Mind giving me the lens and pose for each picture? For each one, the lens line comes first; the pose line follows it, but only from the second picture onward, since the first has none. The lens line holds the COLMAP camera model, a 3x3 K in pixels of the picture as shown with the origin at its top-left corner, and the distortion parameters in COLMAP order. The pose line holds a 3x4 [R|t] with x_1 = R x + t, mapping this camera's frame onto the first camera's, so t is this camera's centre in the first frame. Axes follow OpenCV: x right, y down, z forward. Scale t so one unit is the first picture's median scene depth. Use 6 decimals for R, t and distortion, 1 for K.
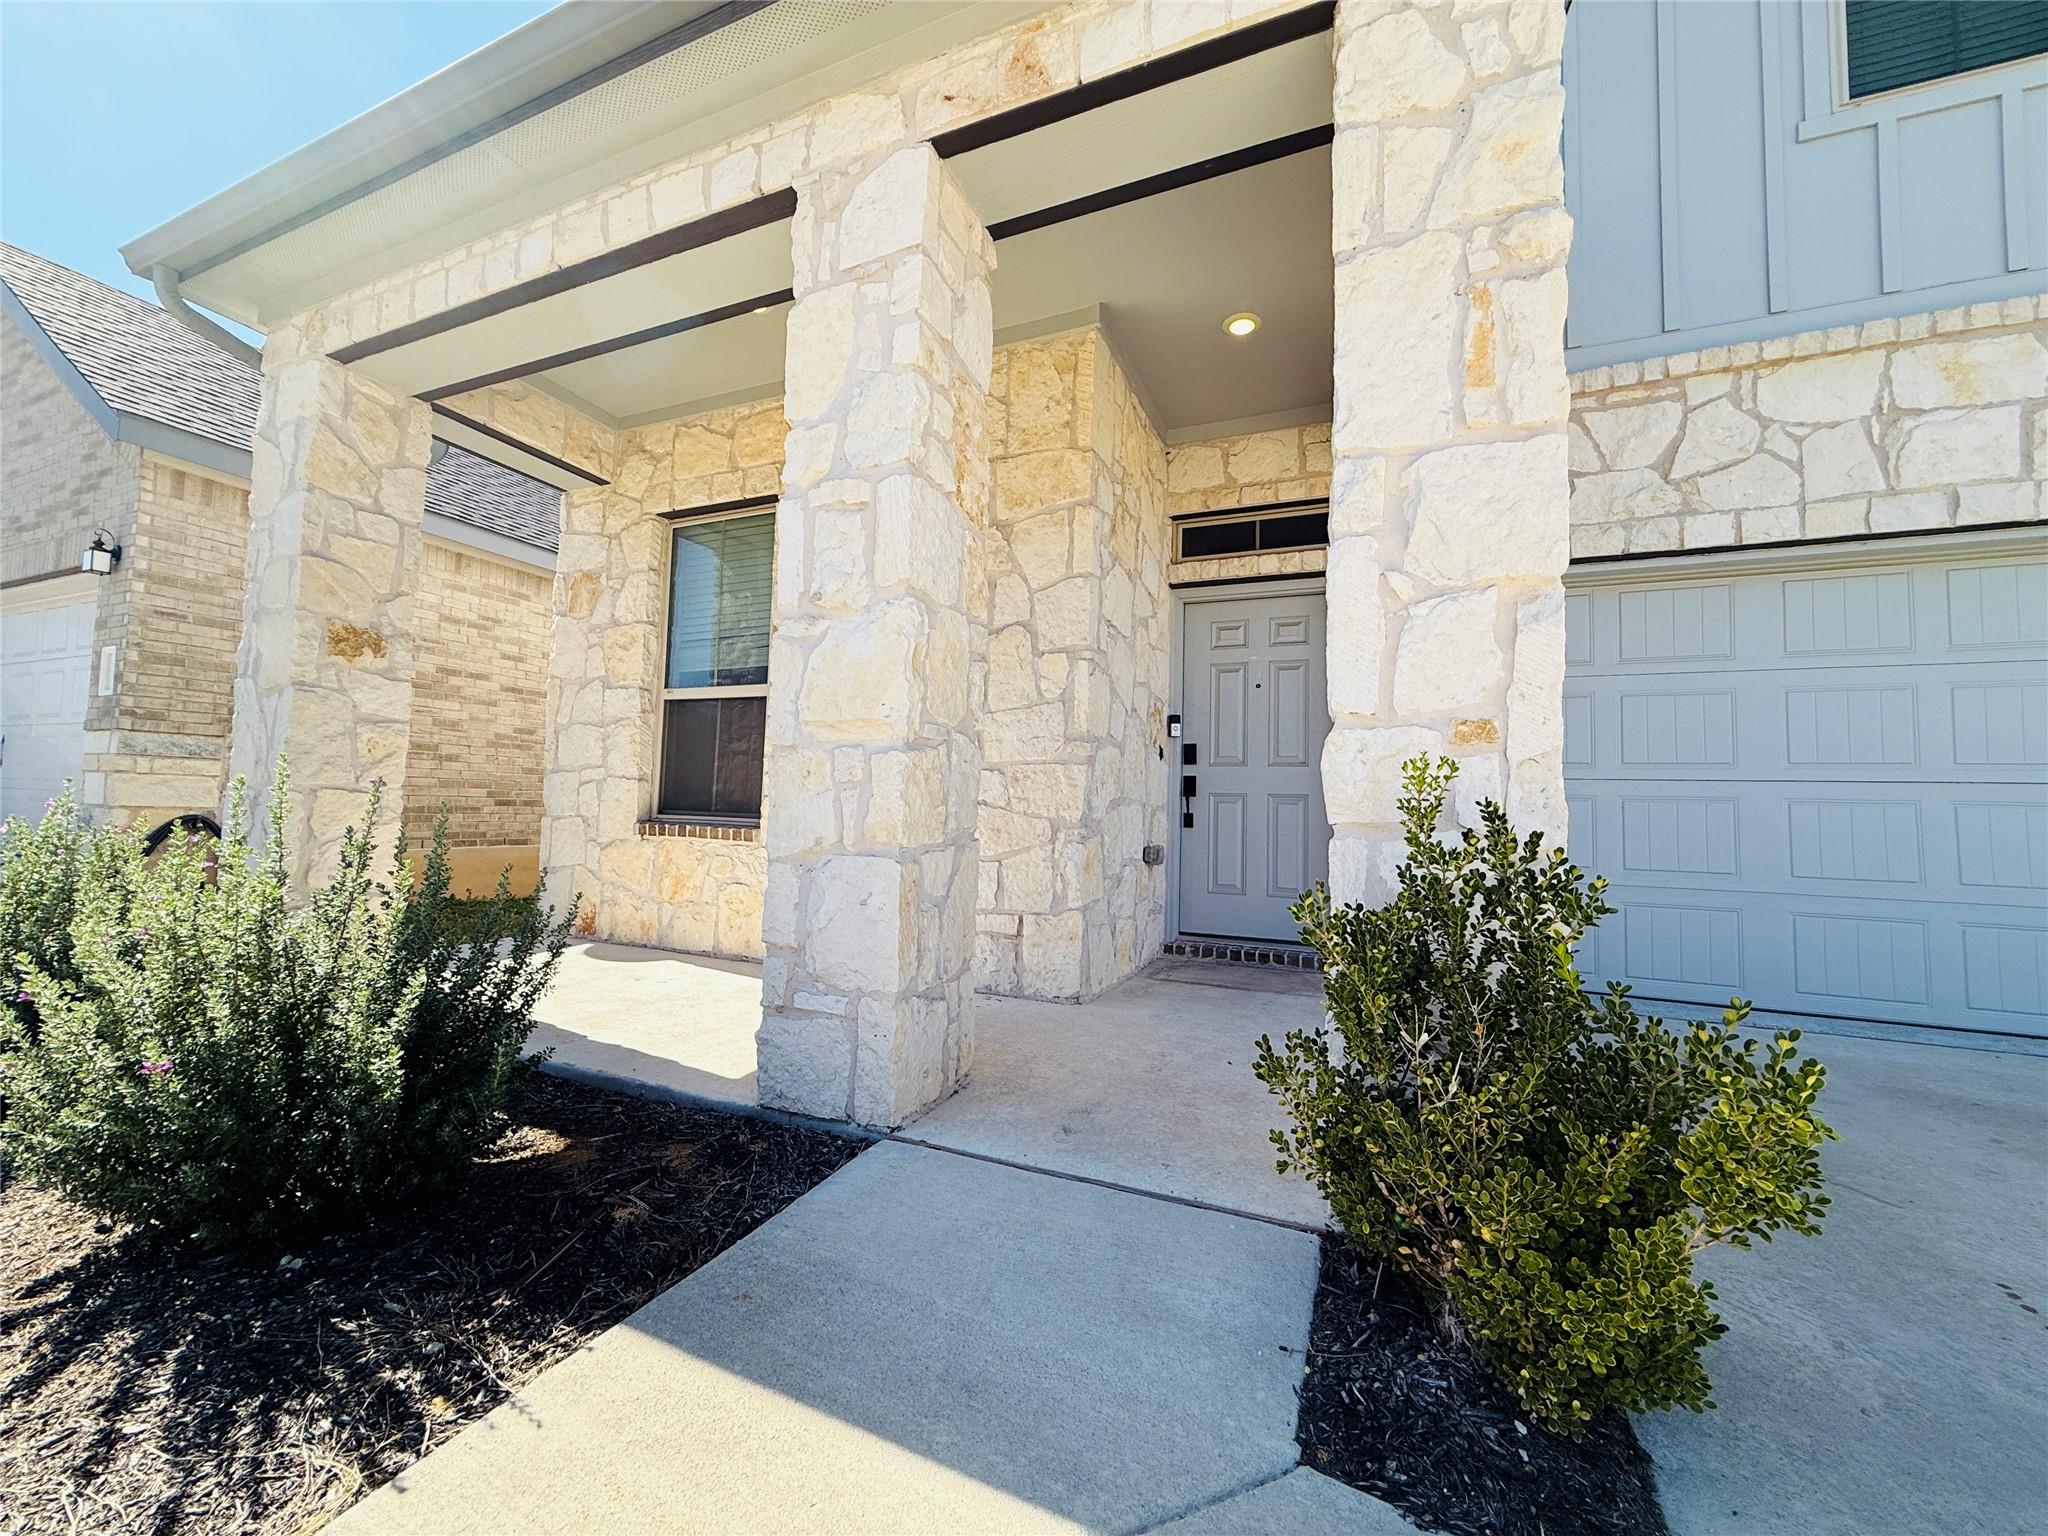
lens RADIAL K [[794.7, 0, 1023.5], [0, 794.7, 768.0], [0, 0, 1]] dist [-0.000141, -0.001137]
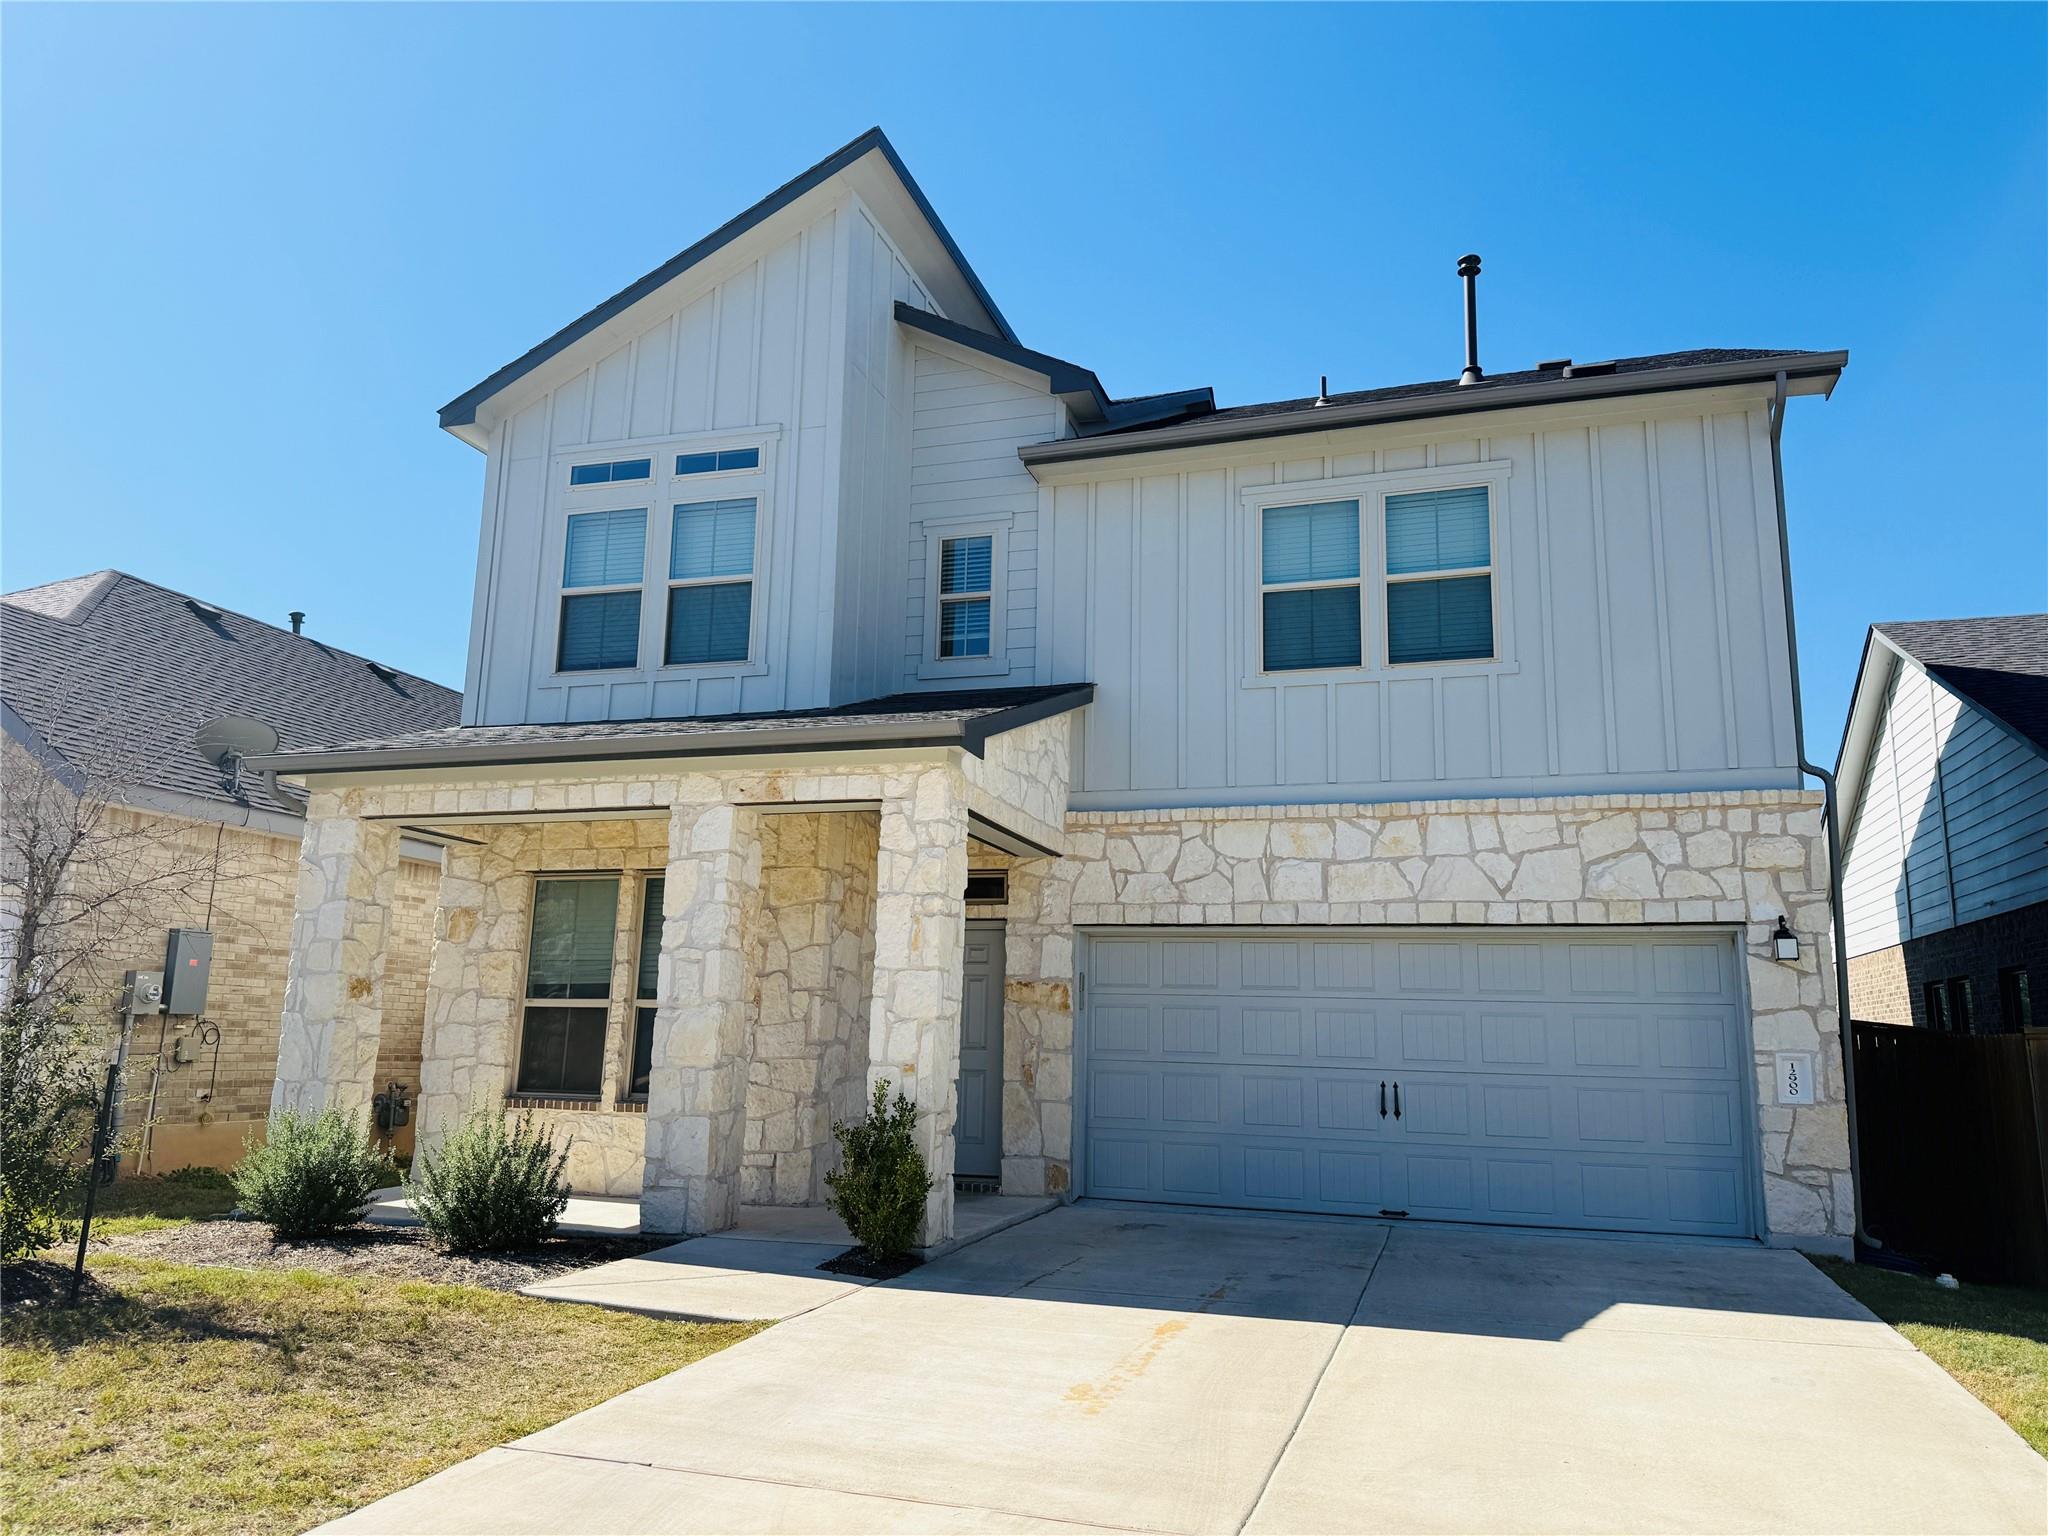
lens RADIAL K [[1413.0, 0, 1056.8], [0, 1413.0, 755.3], [0, 0, 1]] dist [0.050327, -0.077194]
pose [[0.992635, 0.015021, 0.120205, 0.211805], [0.002664, 0.989336, -0.145625, -0.203767], [-0.121111, 0.144873, 0.982010, -2.107605]]
